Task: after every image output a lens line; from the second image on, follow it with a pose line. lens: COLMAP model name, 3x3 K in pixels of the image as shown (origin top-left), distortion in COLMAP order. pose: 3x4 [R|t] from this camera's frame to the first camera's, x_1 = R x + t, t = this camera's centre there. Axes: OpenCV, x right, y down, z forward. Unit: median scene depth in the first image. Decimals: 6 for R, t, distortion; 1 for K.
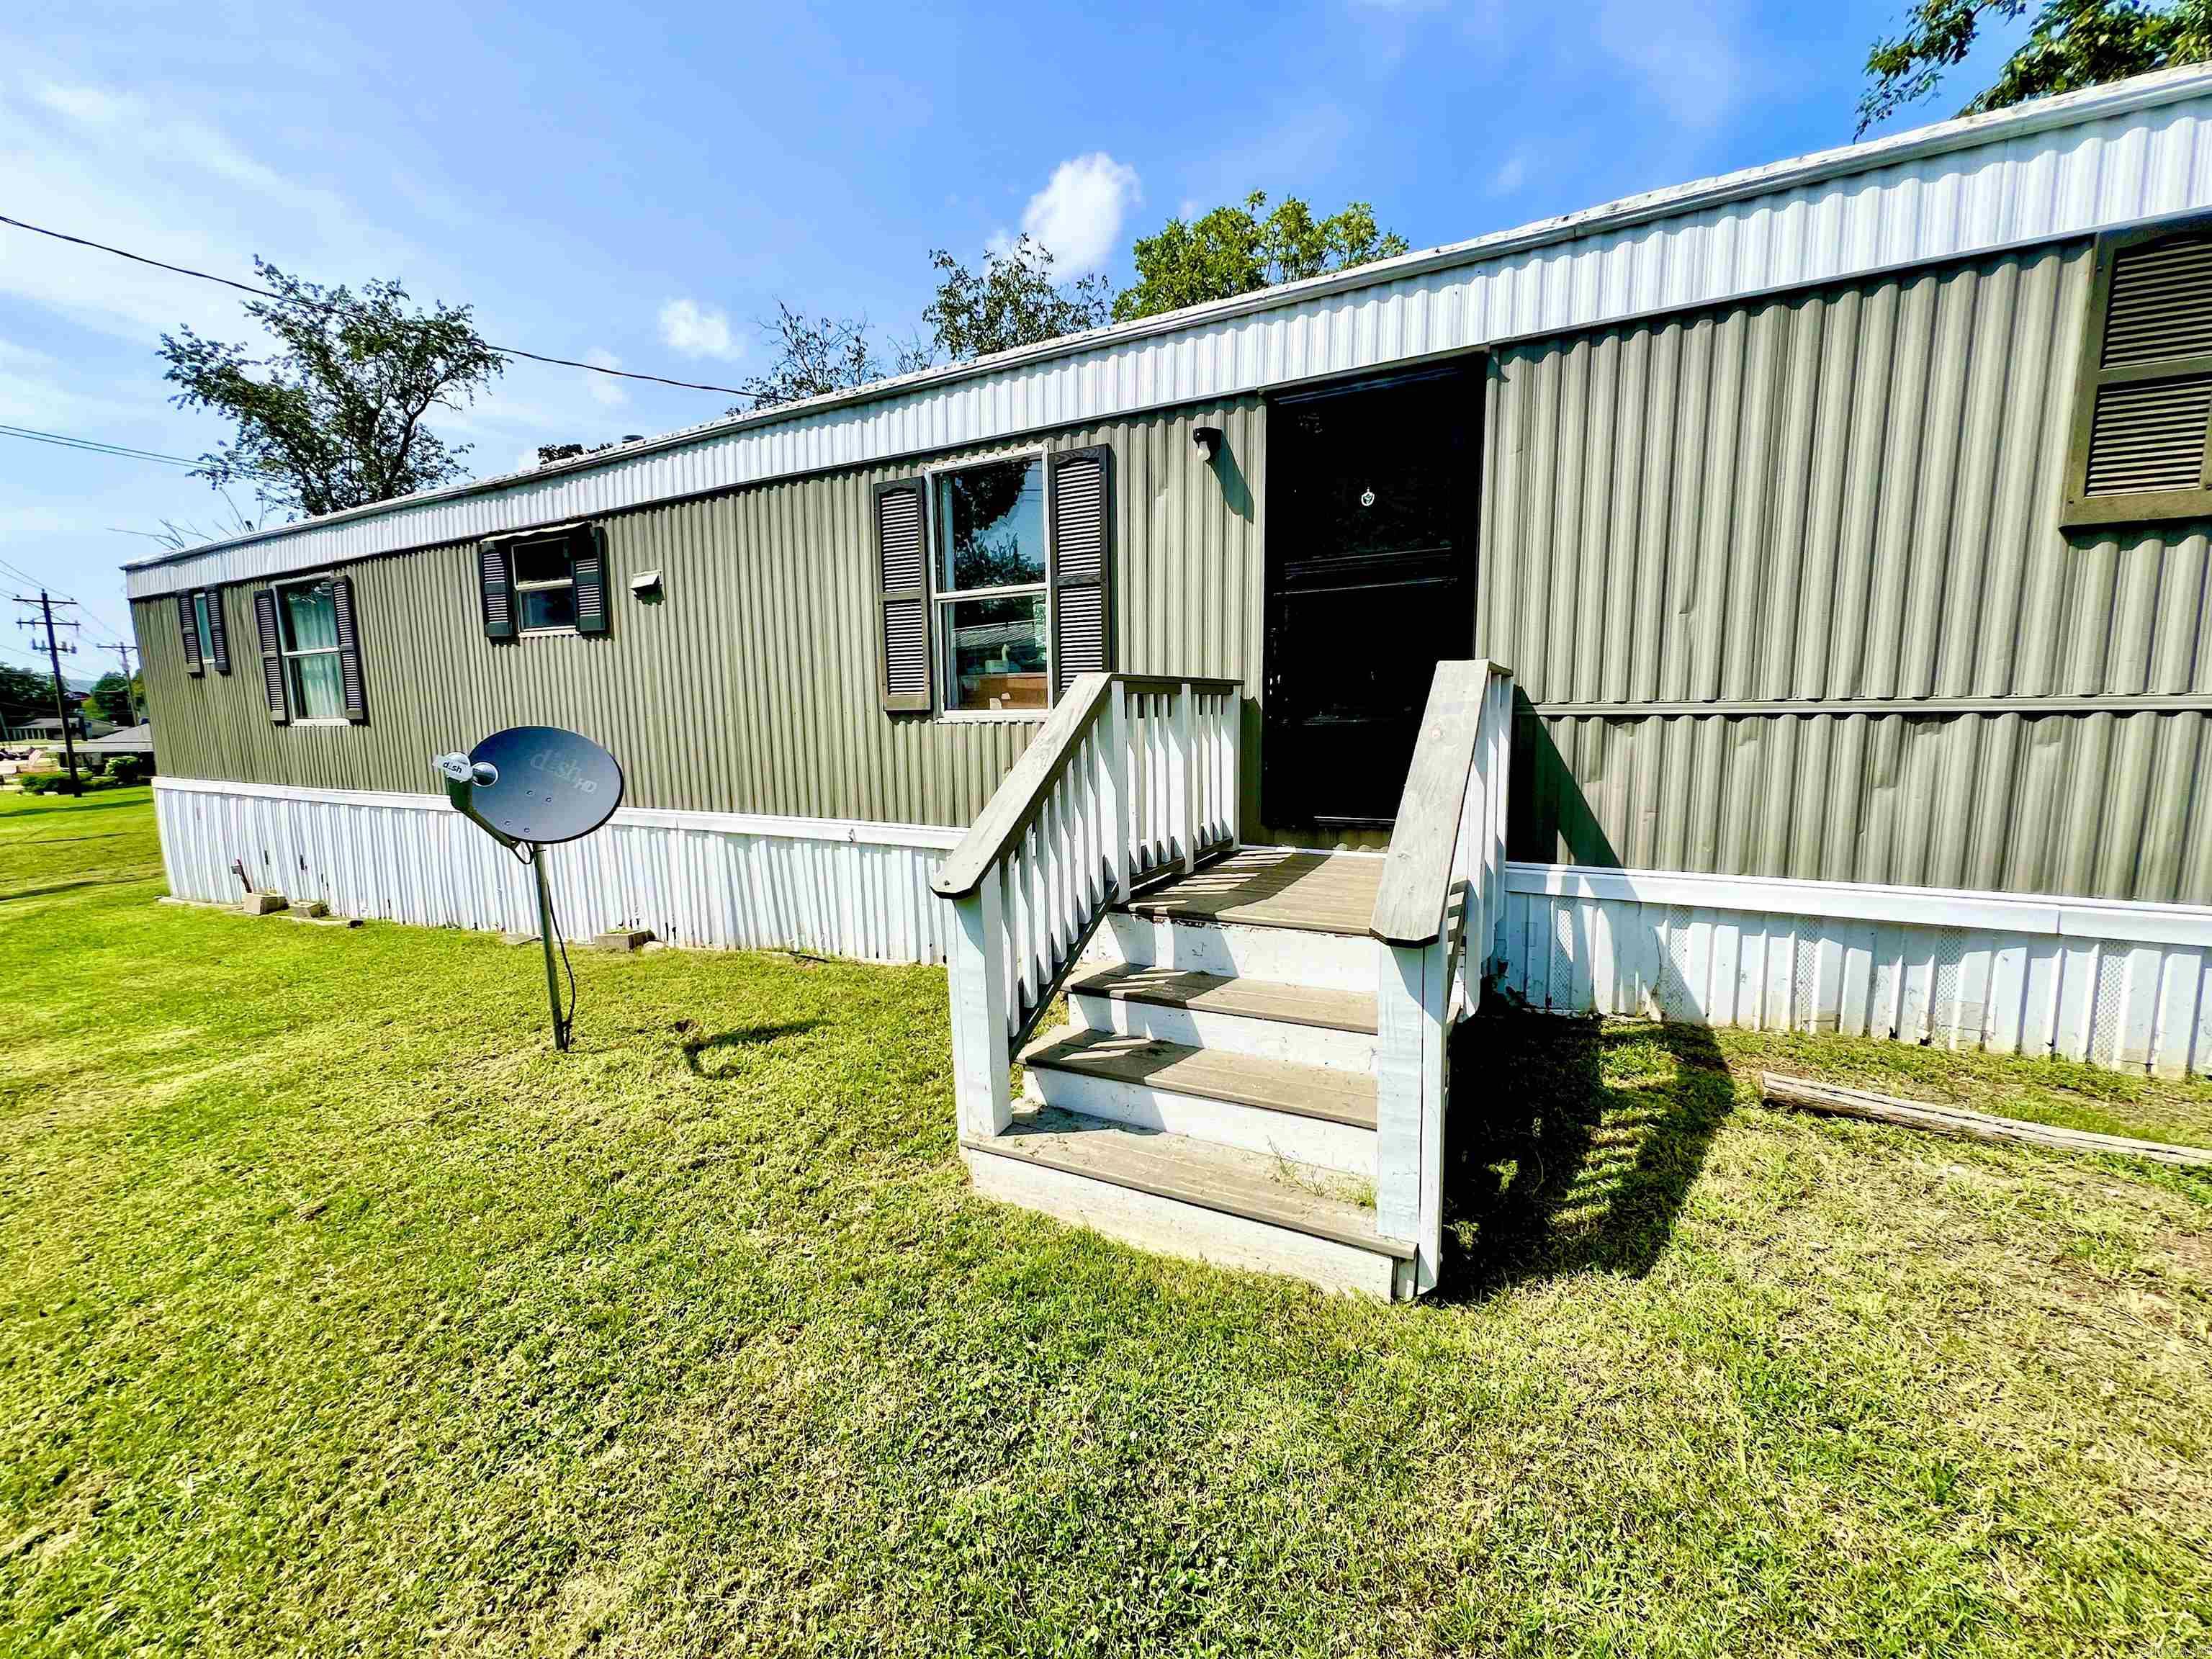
lens RADIAL K [[887.0, 0, 1099.8], [0, 887.0, 827.1], [0, 0, 1]] dist [-0.002271, 0.000700]
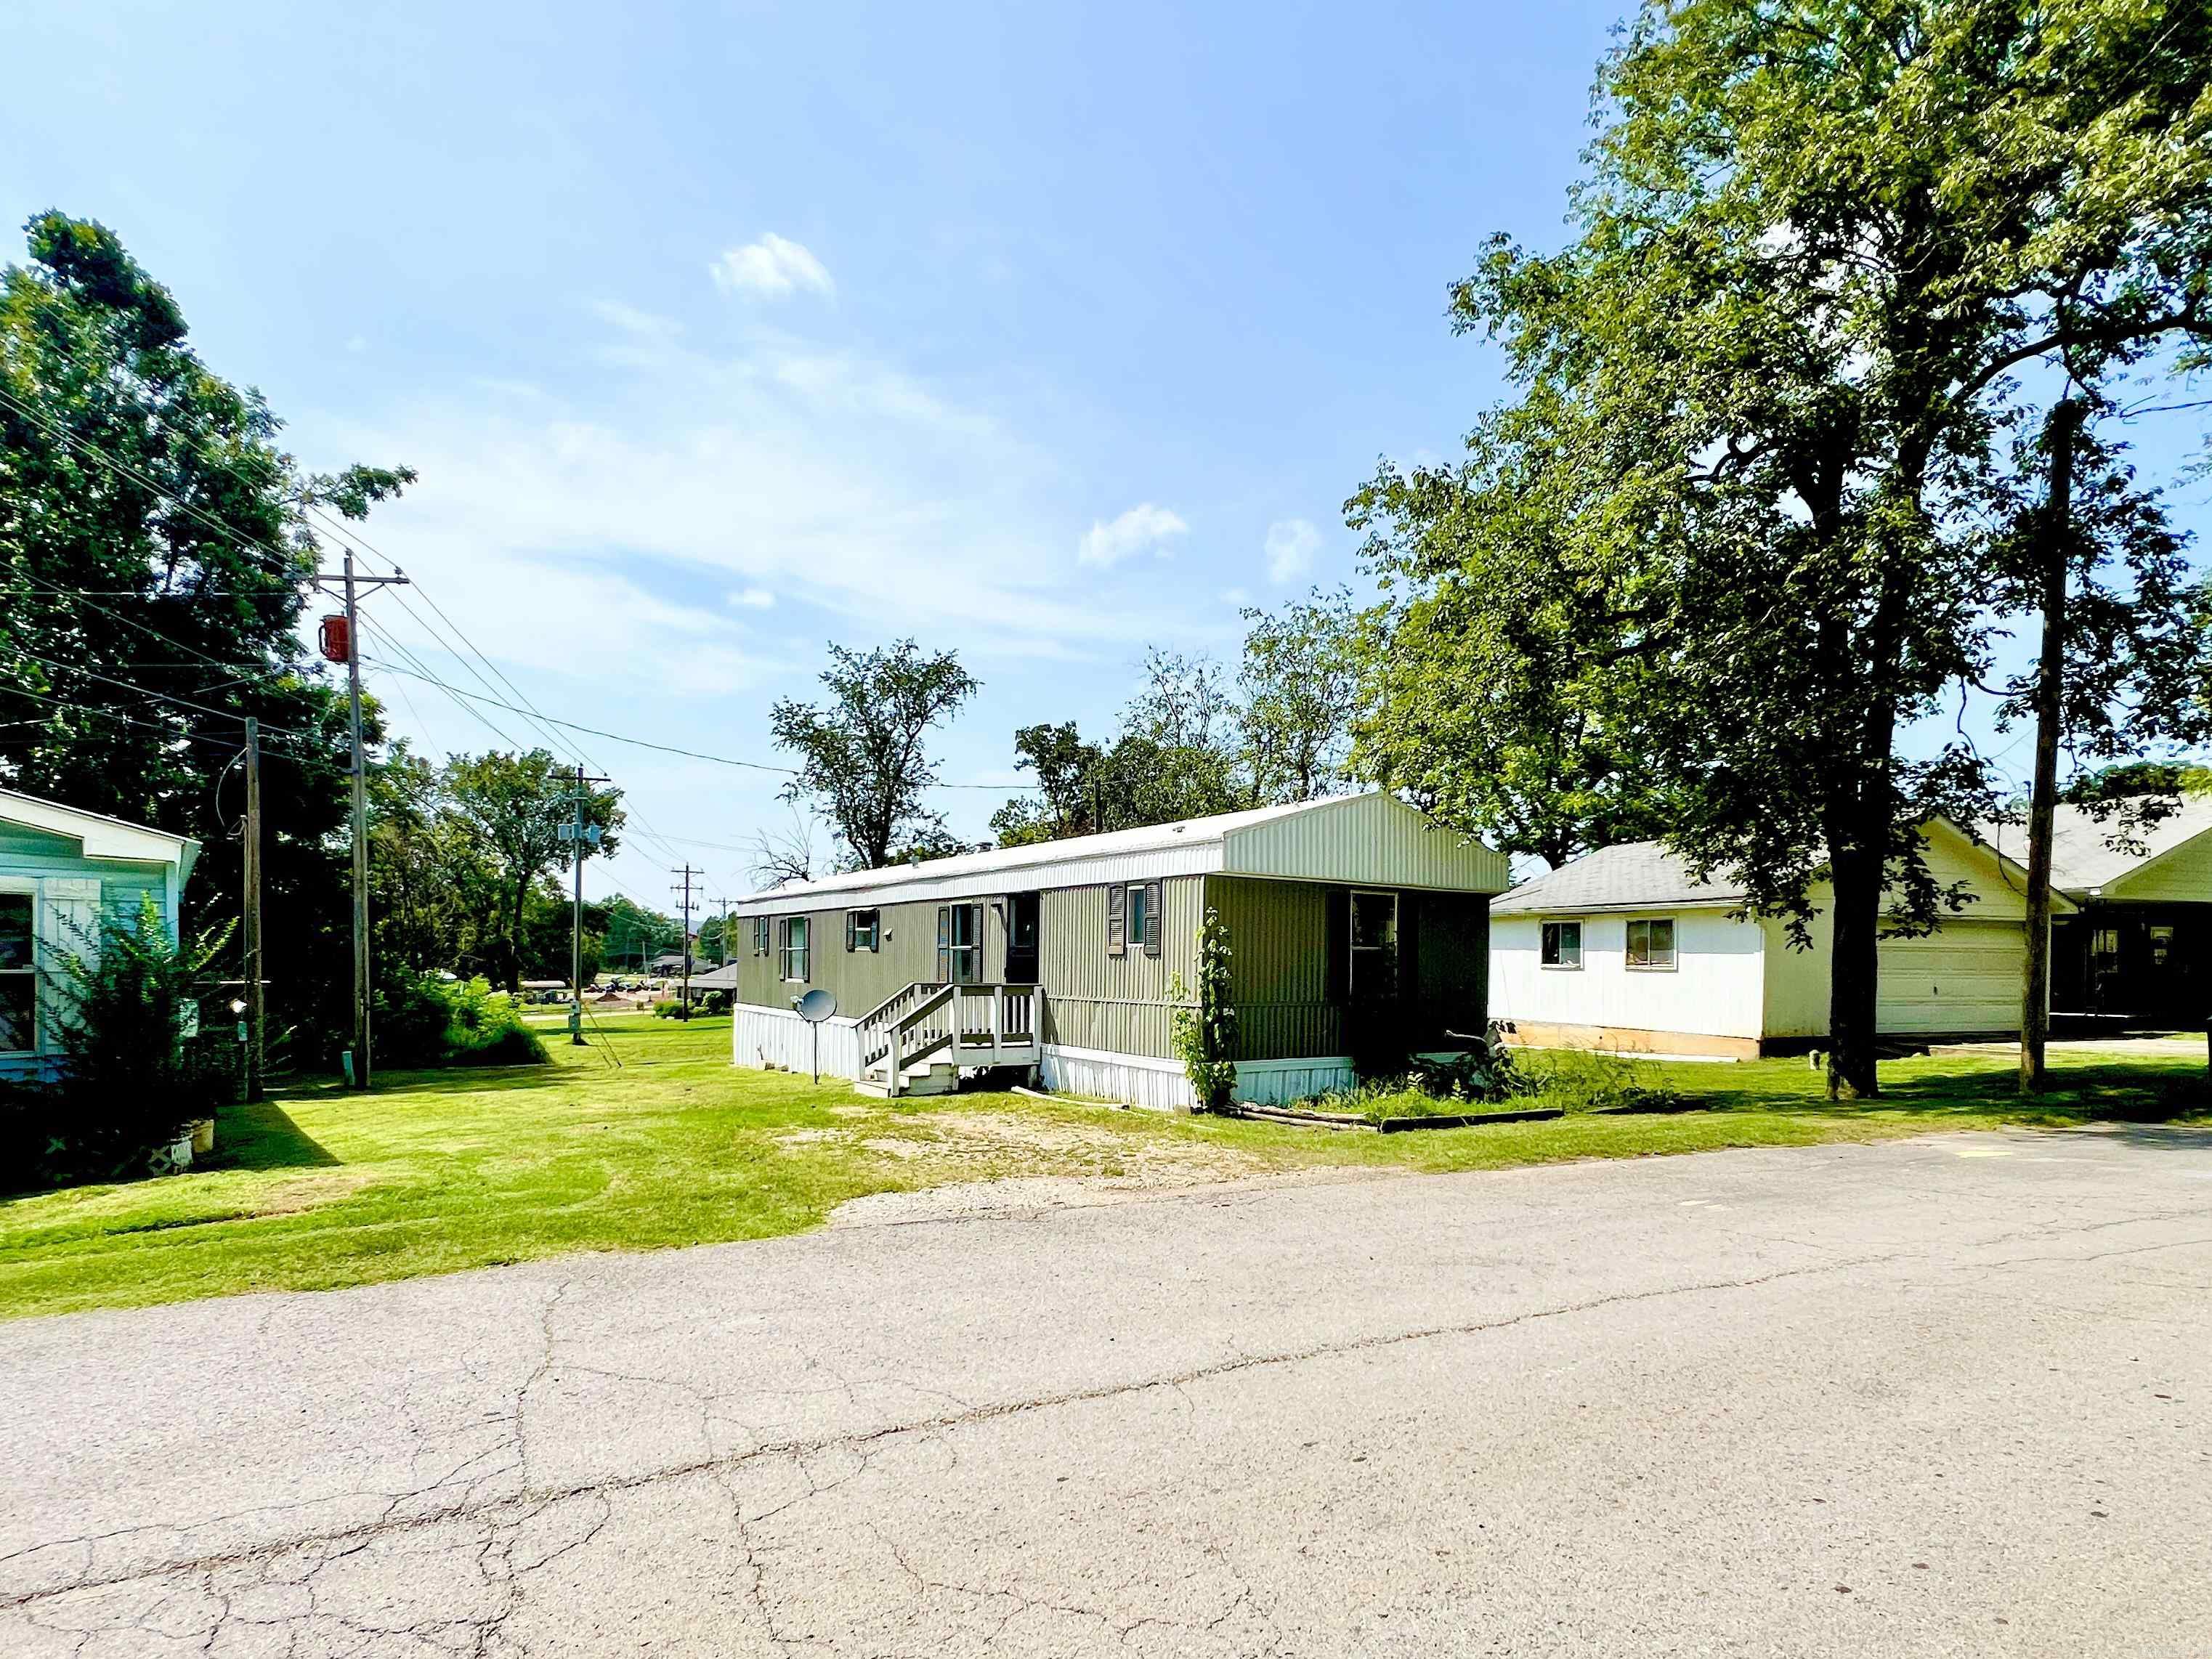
lens RADIAL K [[1165.5, 0, 1112.0], [0, 1165.5, 983.5], [0, 0, 1]] dist [-0.002277, -0.000459]
pose [[0.876287, 0.034509, -0.480551, 2.999997], [-0.090628, 0.991433, -0.094064, 0.219808], [0.473188, 0.125979, 0.871907, -2.865520]]
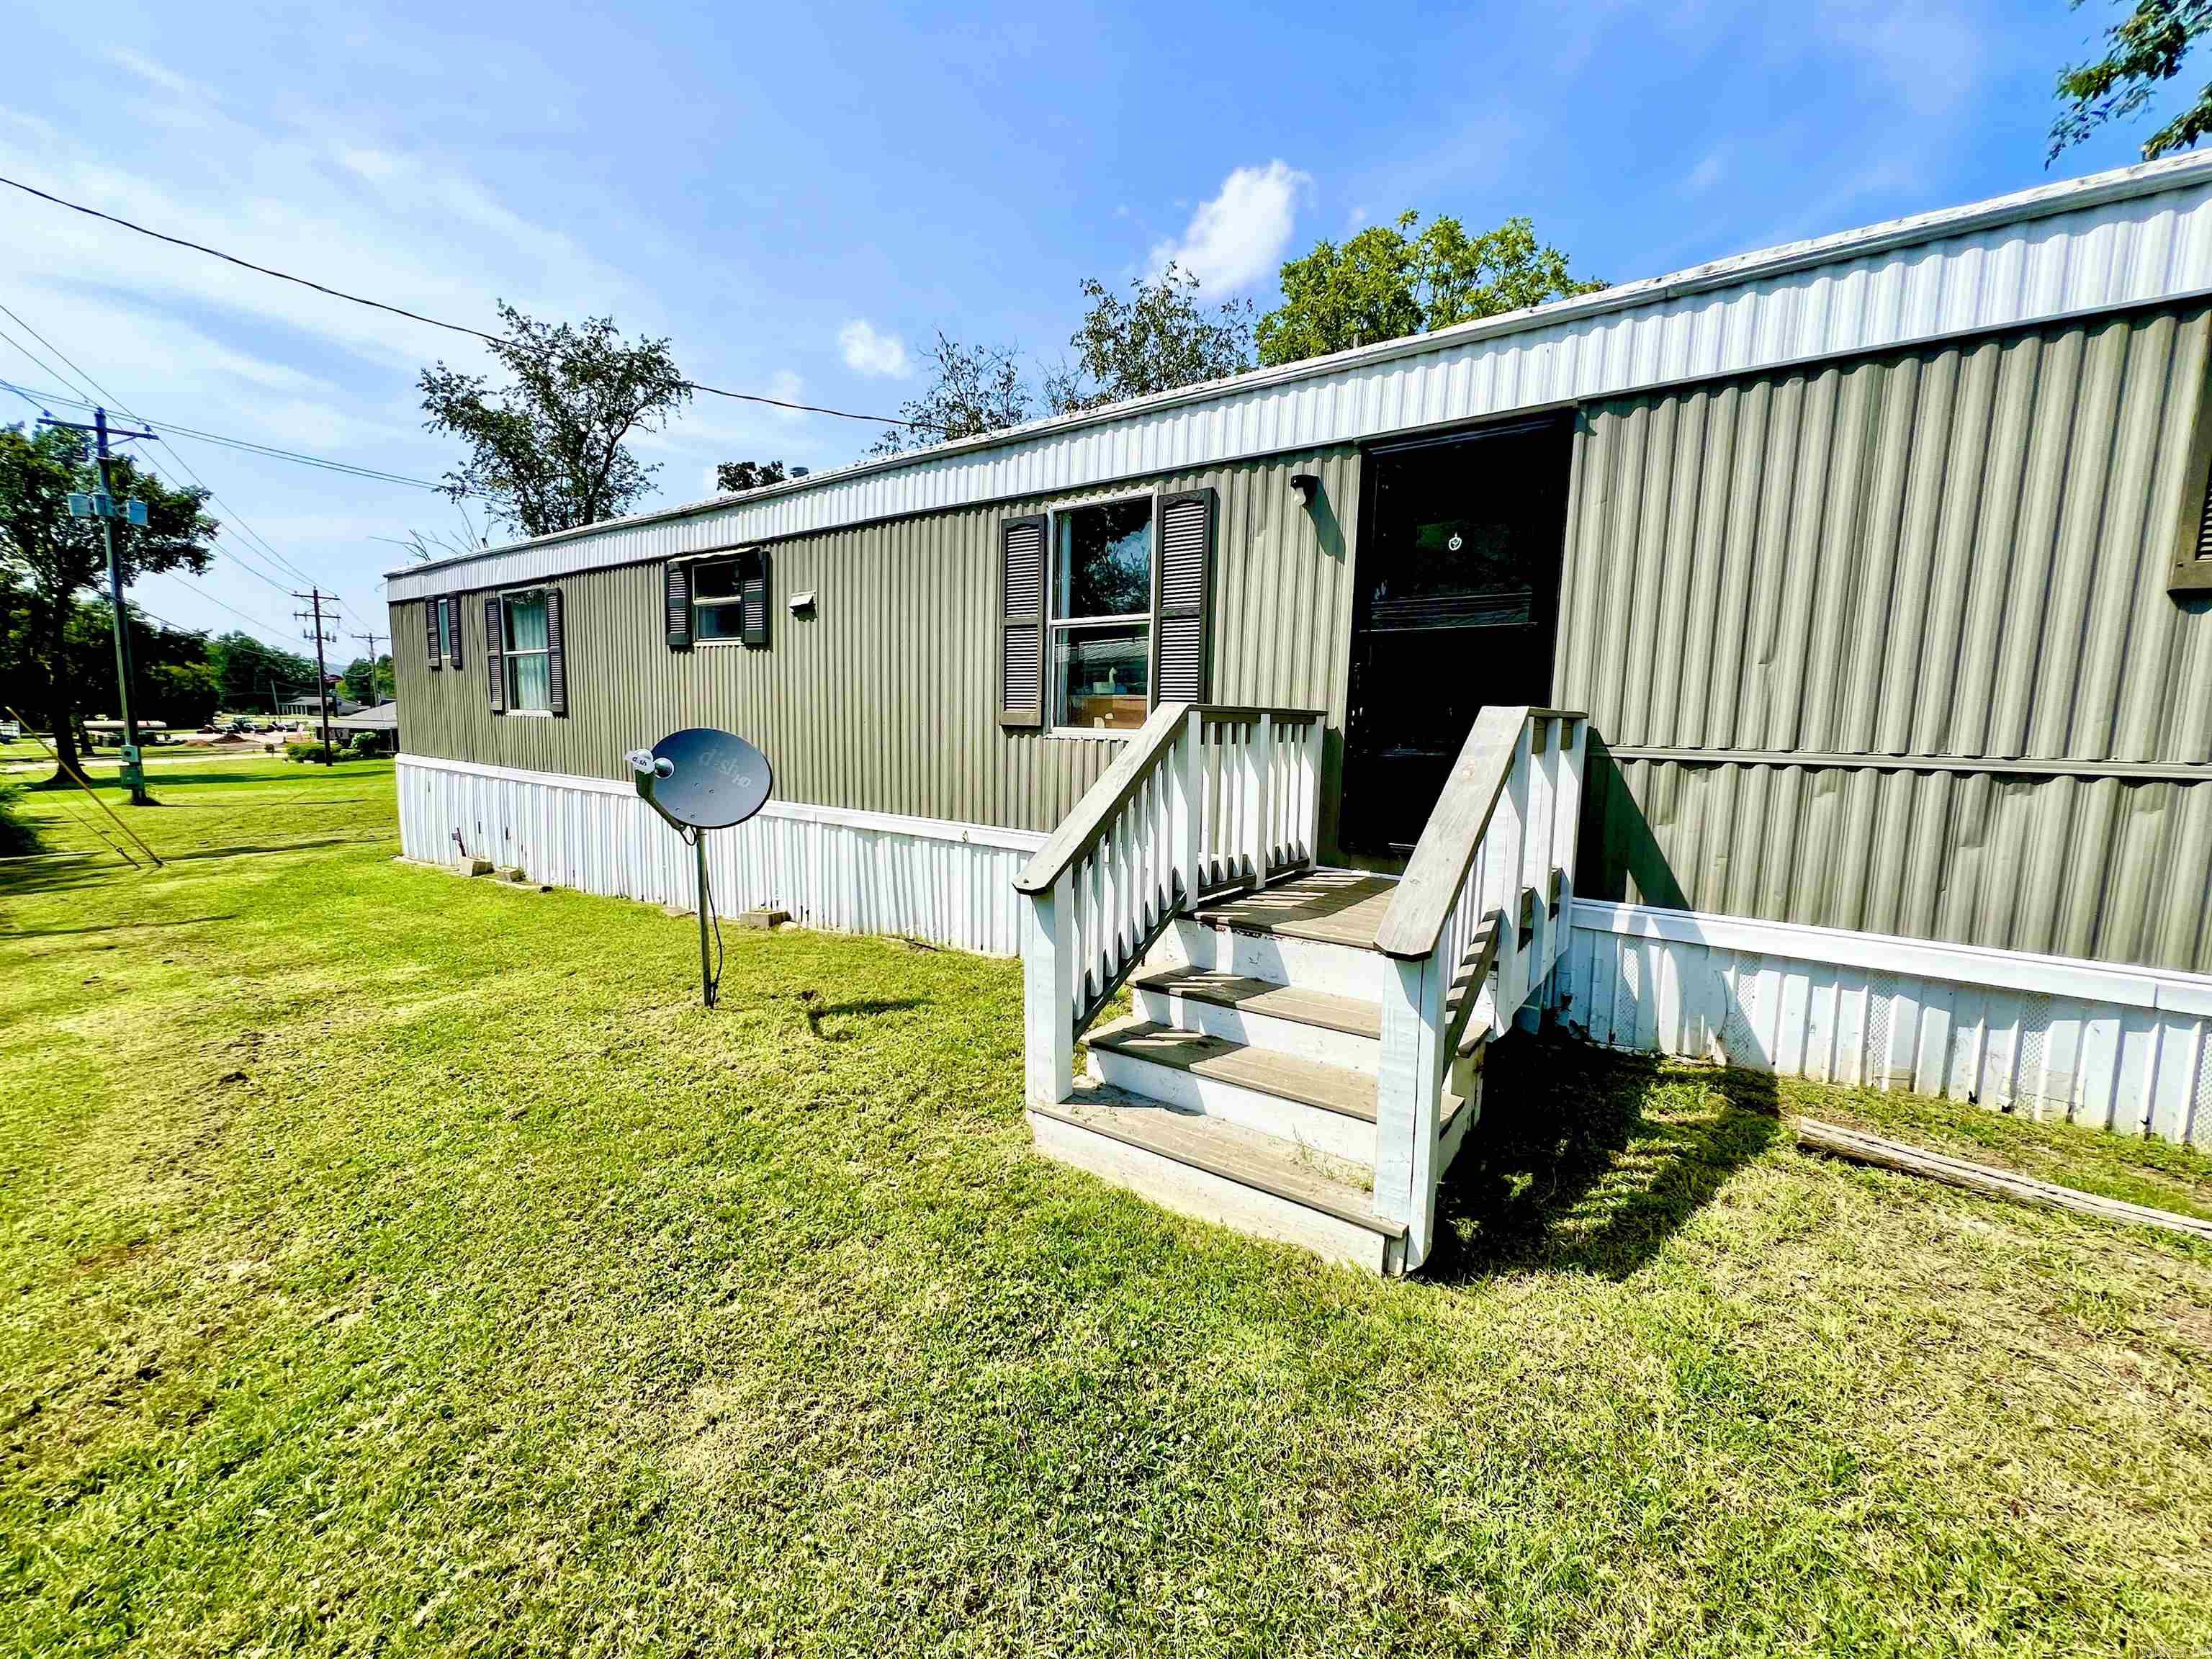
lens RADIAL K [[887.0, 0, 1099.8], [0, 887.0, 827.1], [0, 0, 1]] dist [-0.002271, 0.000700]
pose [[0.989032, 0.054682, -0.137205, 0.057075], [-0.056556, 0.998351, -0.009792, -0.001700], [0.136444, 0.017445, 0.990494, -0.104809]]
